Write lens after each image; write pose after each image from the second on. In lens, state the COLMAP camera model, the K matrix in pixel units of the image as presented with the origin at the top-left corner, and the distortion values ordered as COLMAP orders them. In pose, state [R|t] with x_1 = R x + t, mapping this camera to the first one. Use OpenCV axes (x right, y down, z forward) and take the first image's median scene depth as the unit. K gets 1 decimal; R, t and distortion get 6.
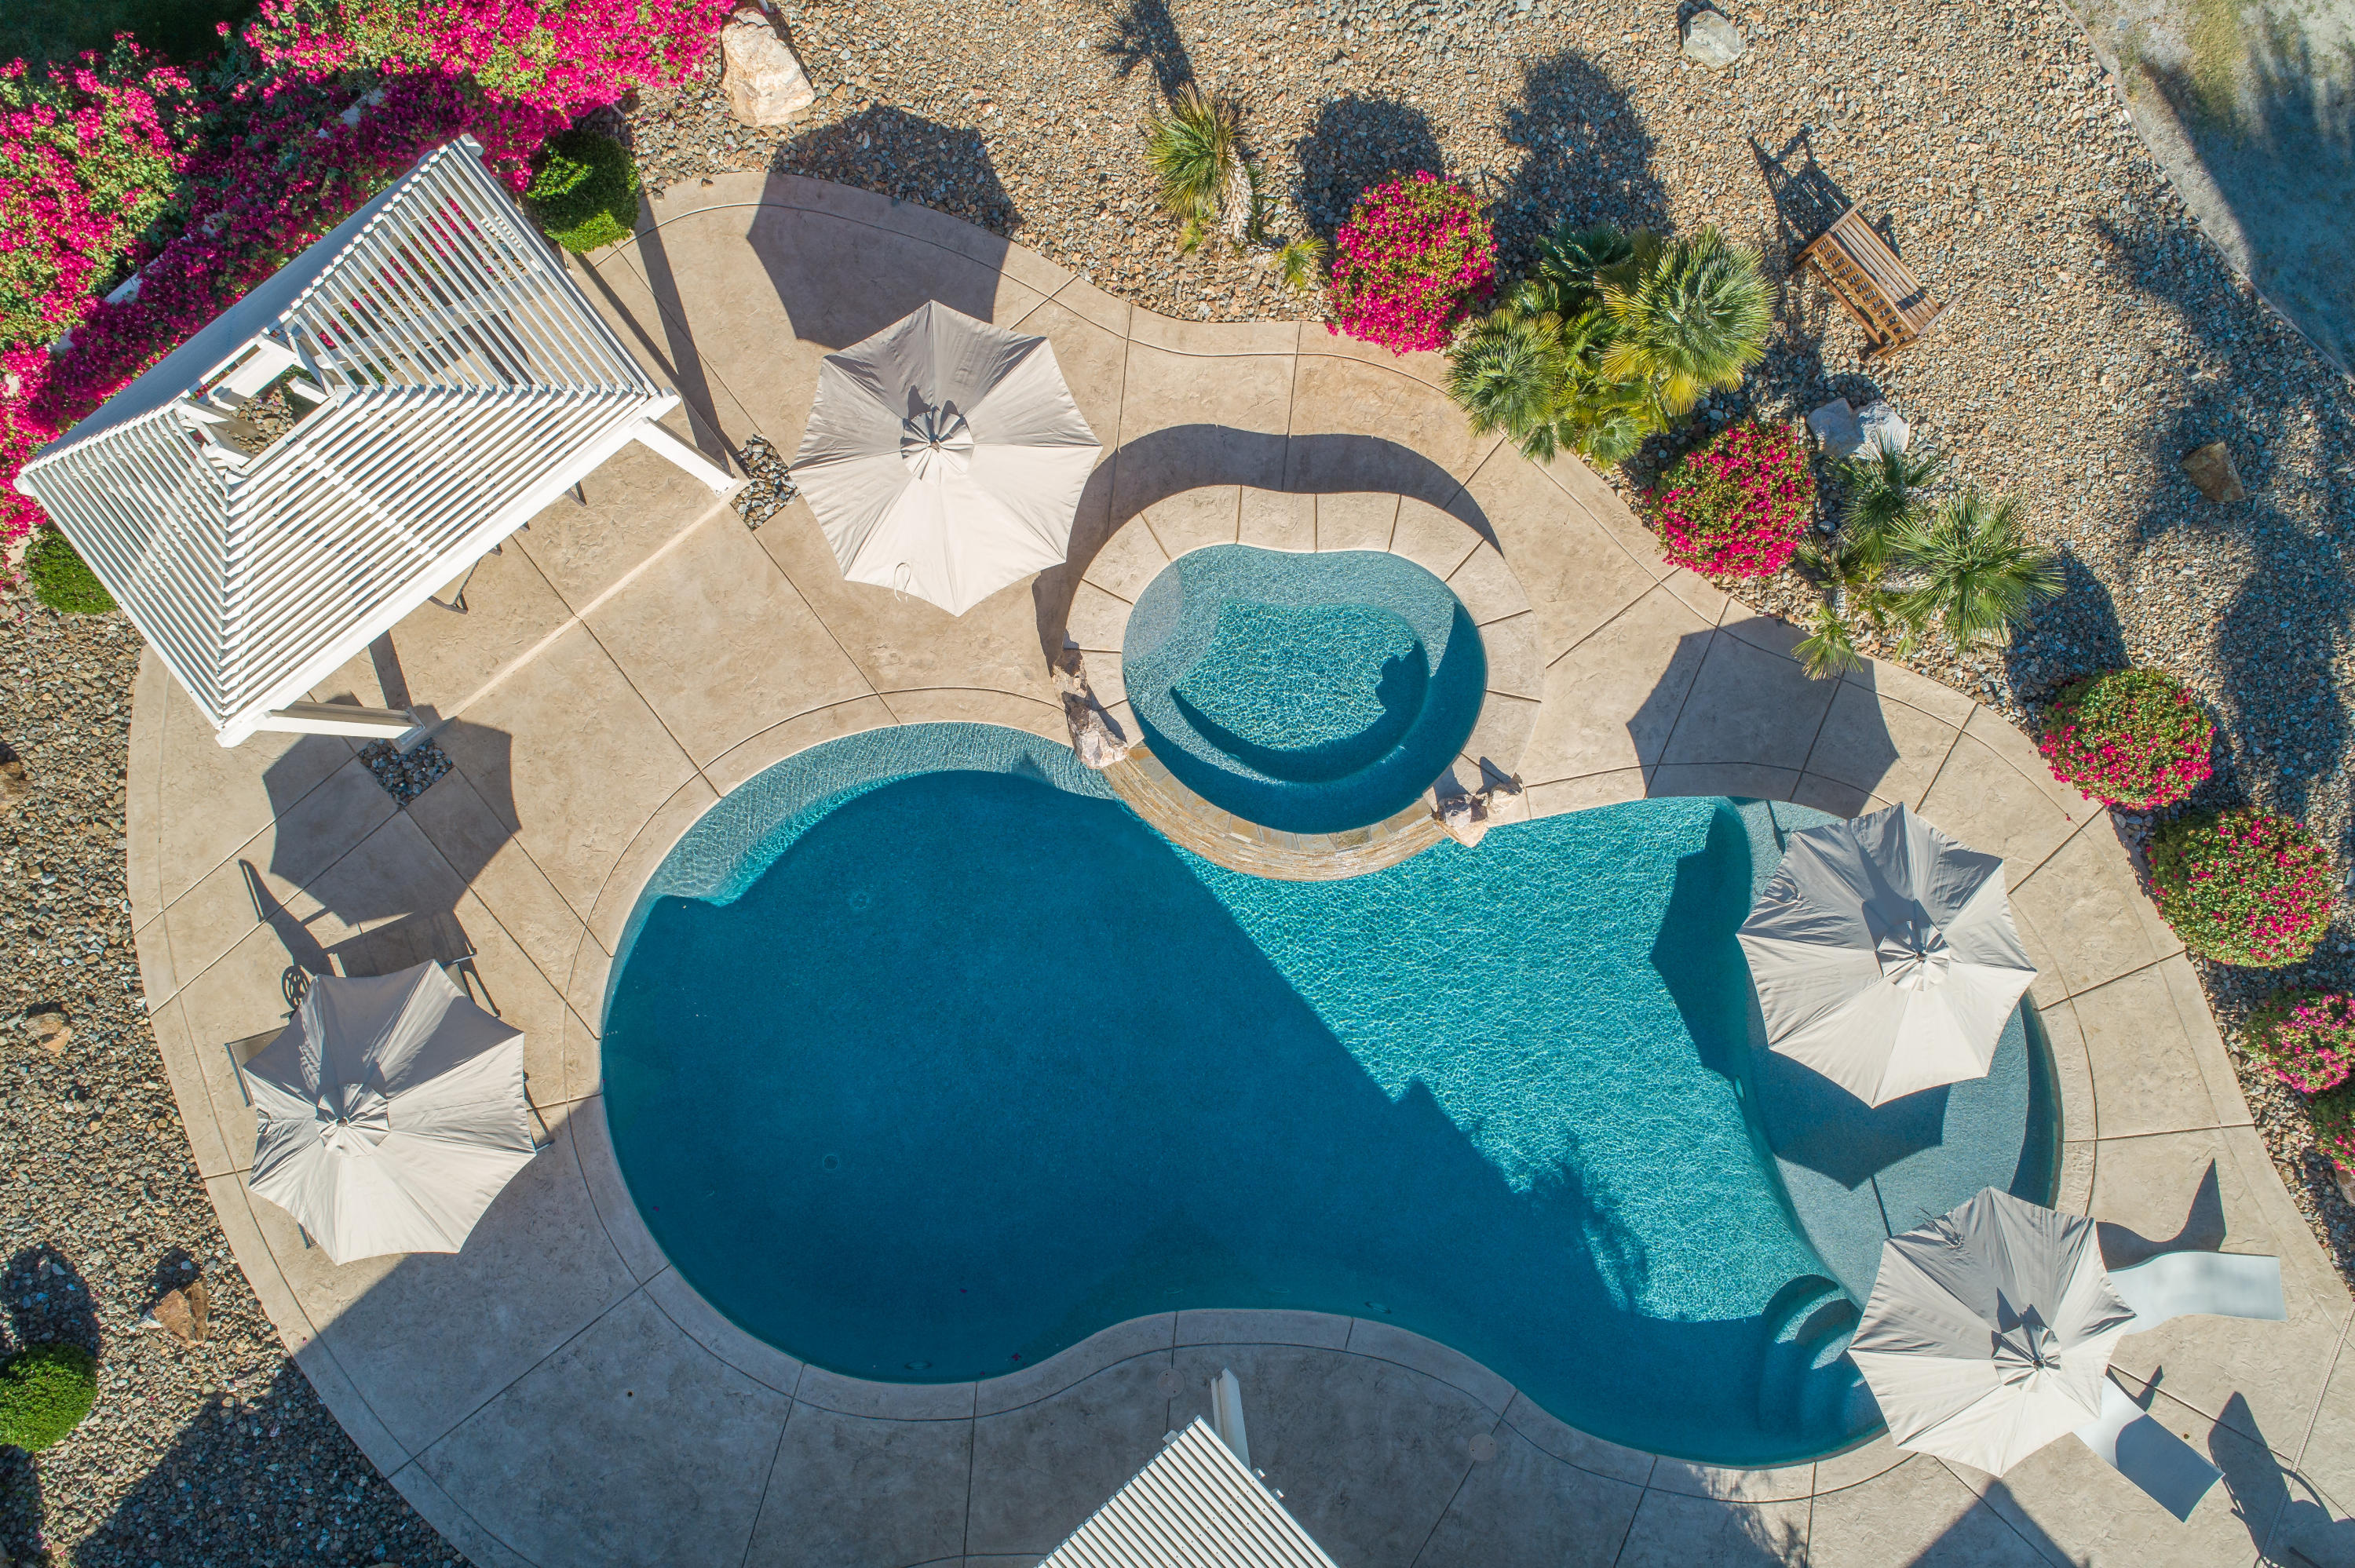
lens RADIAL K [[1642.7, 0, 1177.5], [0, 1642.7, 784.0], [0, 0, 1]] dist [0.008239, 0.005166]
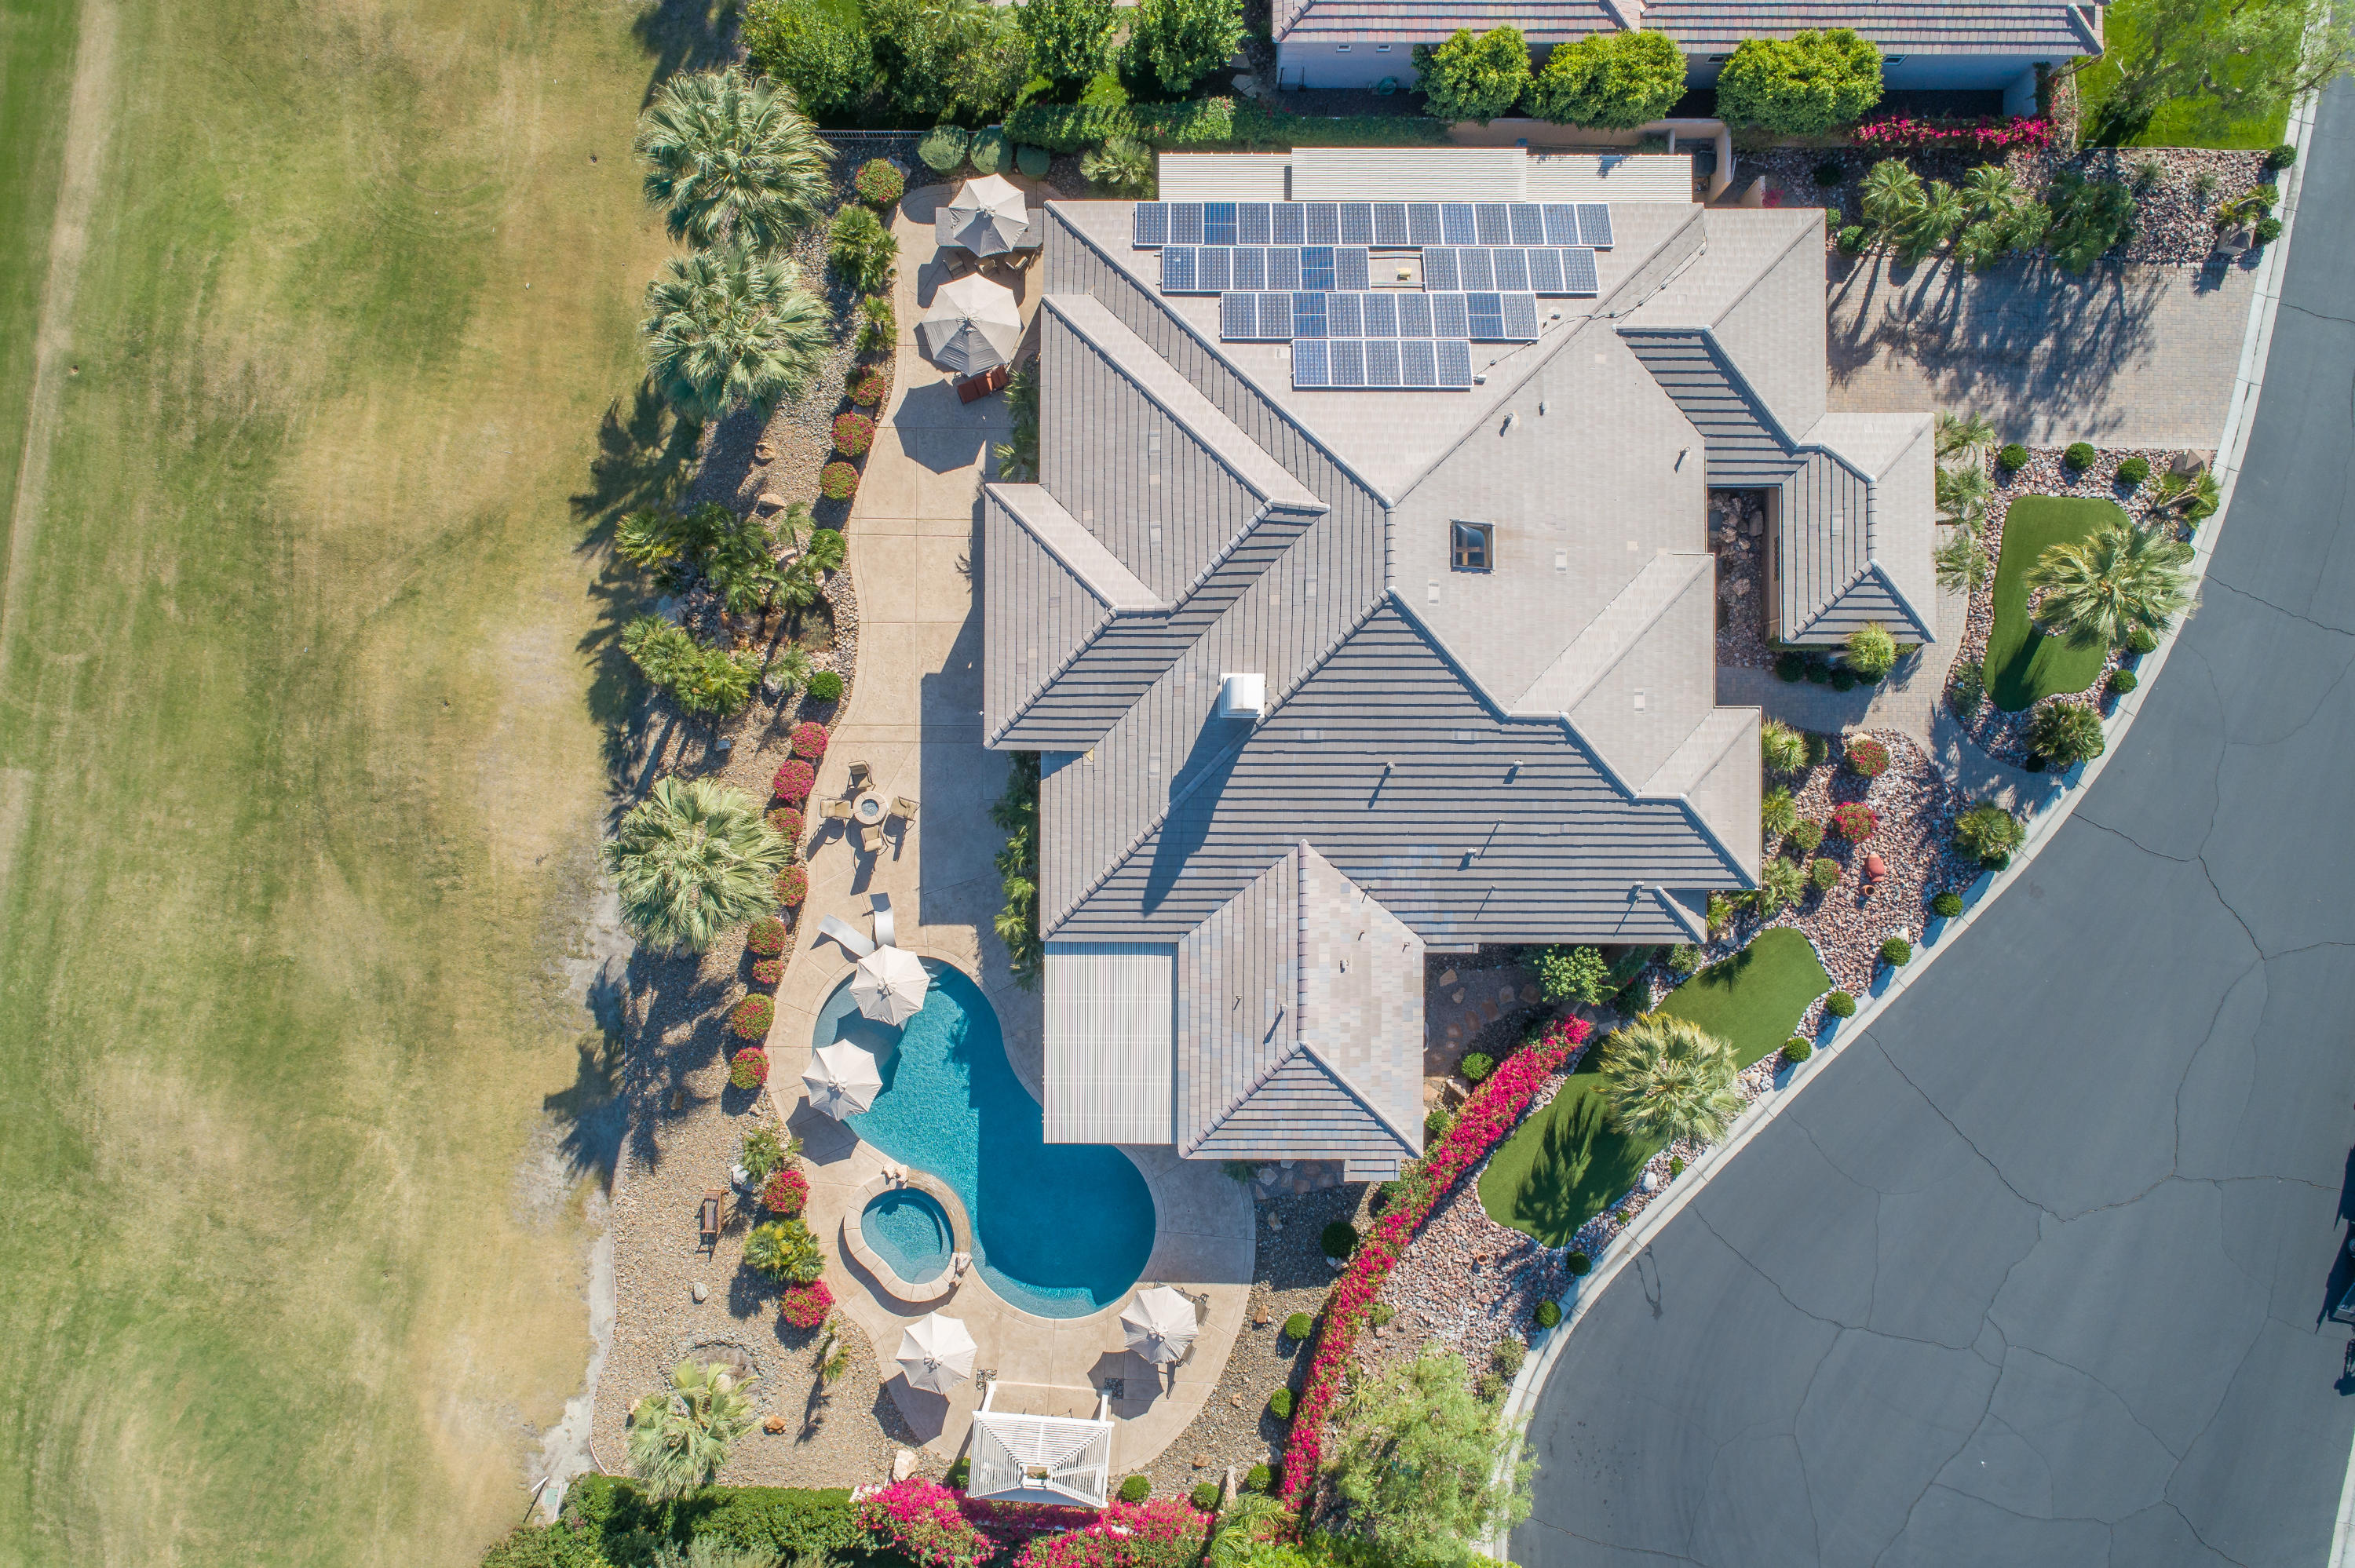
lens RADIAL K [[1622.6, 0, 1177.5], [0, 1622.6, 784.0], [0, 0, 1]] dist [-0.001361, 0.004273]
pose [[-0.735279, -0.677758, -0.003020, 0.316446], [0.677483, -0.735095, 0.025549, 0.942880], [-0.019536, 0.016740, 0.999669, -2.493879]]
